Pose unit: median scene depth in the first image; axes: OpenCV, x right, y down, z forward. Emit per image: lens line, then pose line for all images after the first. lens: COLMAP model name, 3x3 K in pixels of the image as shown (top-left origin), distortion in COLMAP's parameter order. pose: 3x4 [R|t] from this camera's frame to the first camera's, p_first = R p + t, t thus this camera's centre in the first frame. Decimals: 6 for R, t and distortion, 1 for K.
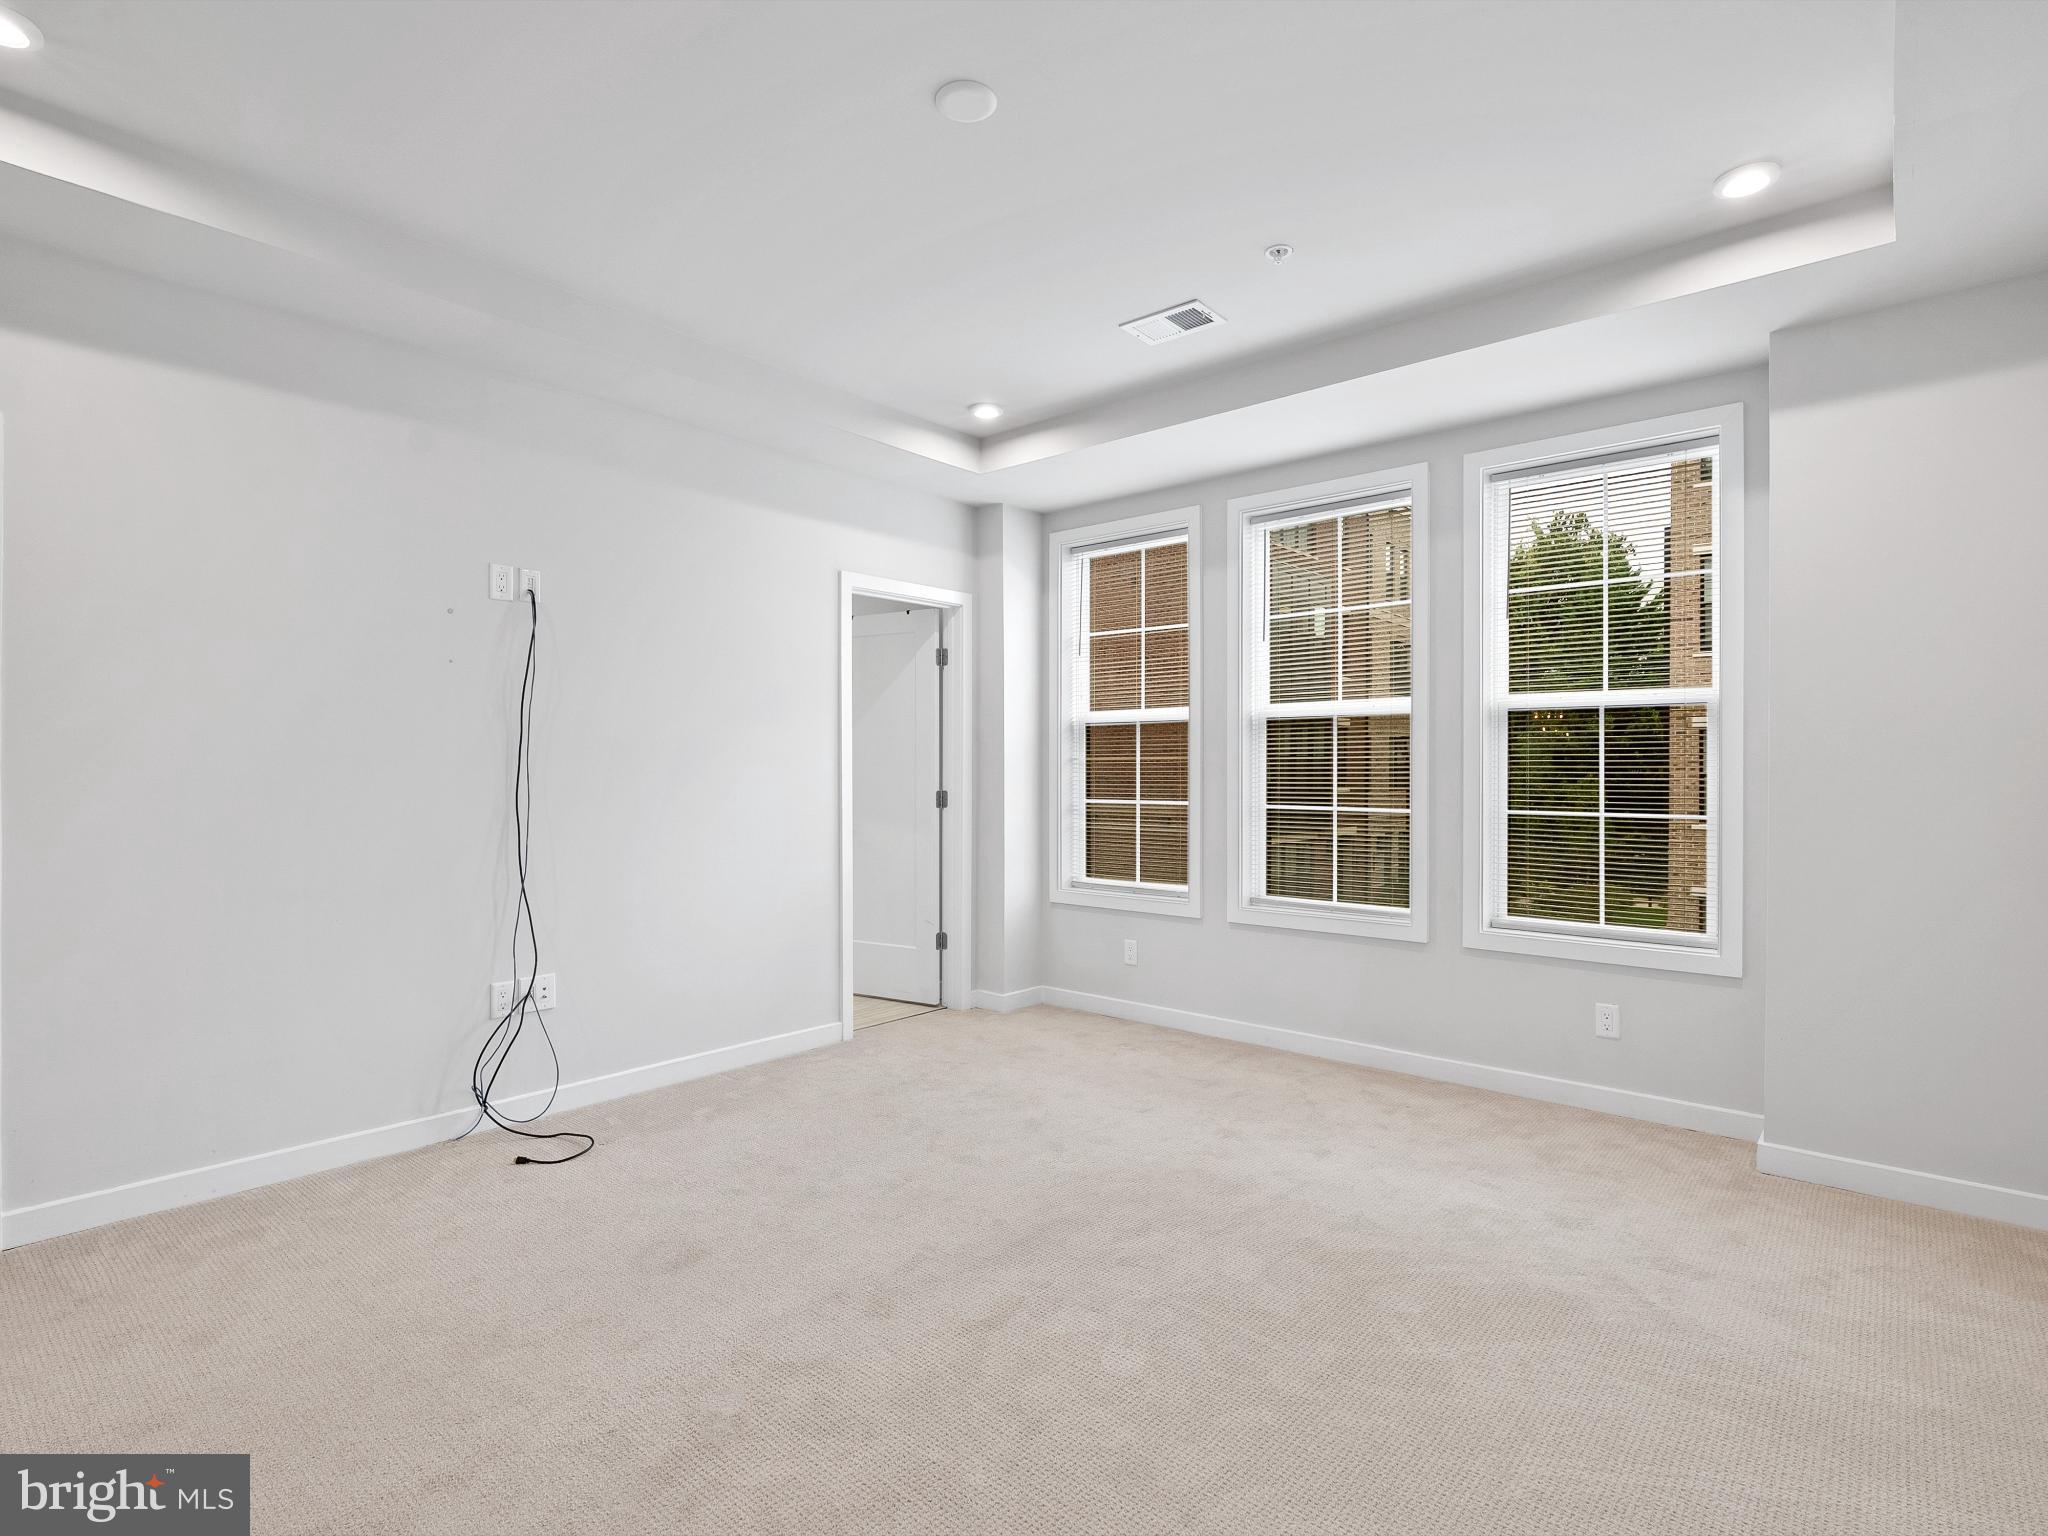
lens RADIAL K [[1018.5, 0, 1031.6], [0, 1018.5, 773.2], [0, 0, 1]] dist [-0.016399, 0.002658]
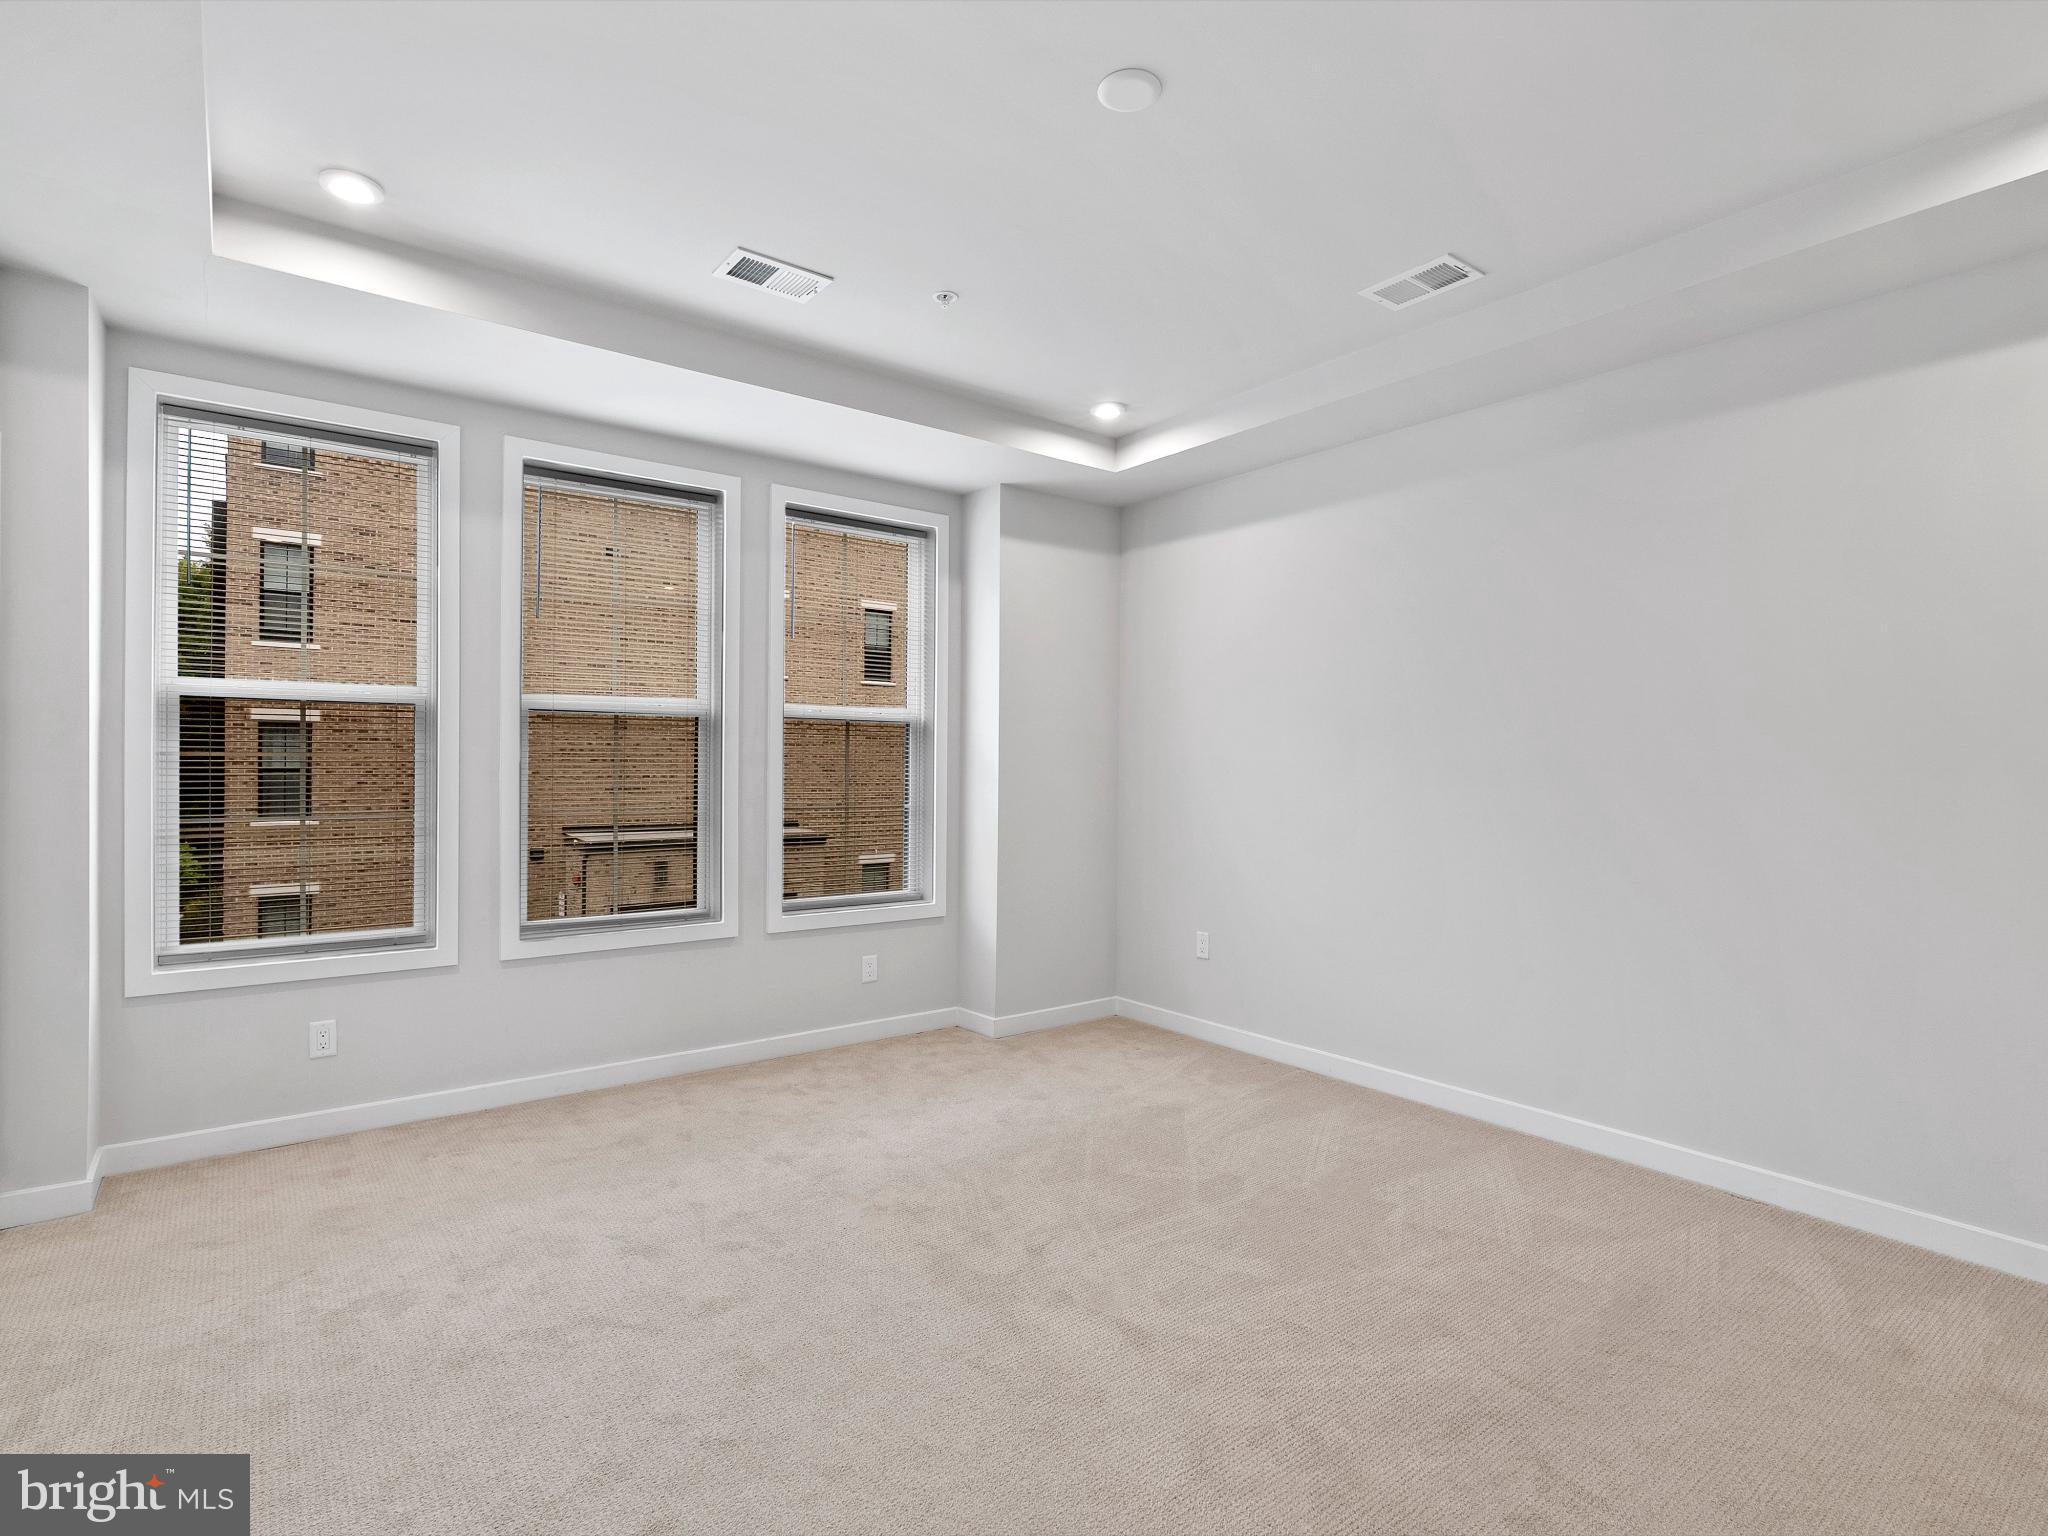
lens RADIAL K [[1018.5, 0, 1017.4], [0, 1018.5, 761.0], [0, 0, 1]] dist [-0.016399, 0.002658]
pose [[0.207281, 0.005382, 0.978267, -0.572106], [-0.000198, 0.999985, -0.005459, -0.007173], [-0.978281, 0.000938, 0.207279, 0.495536]]
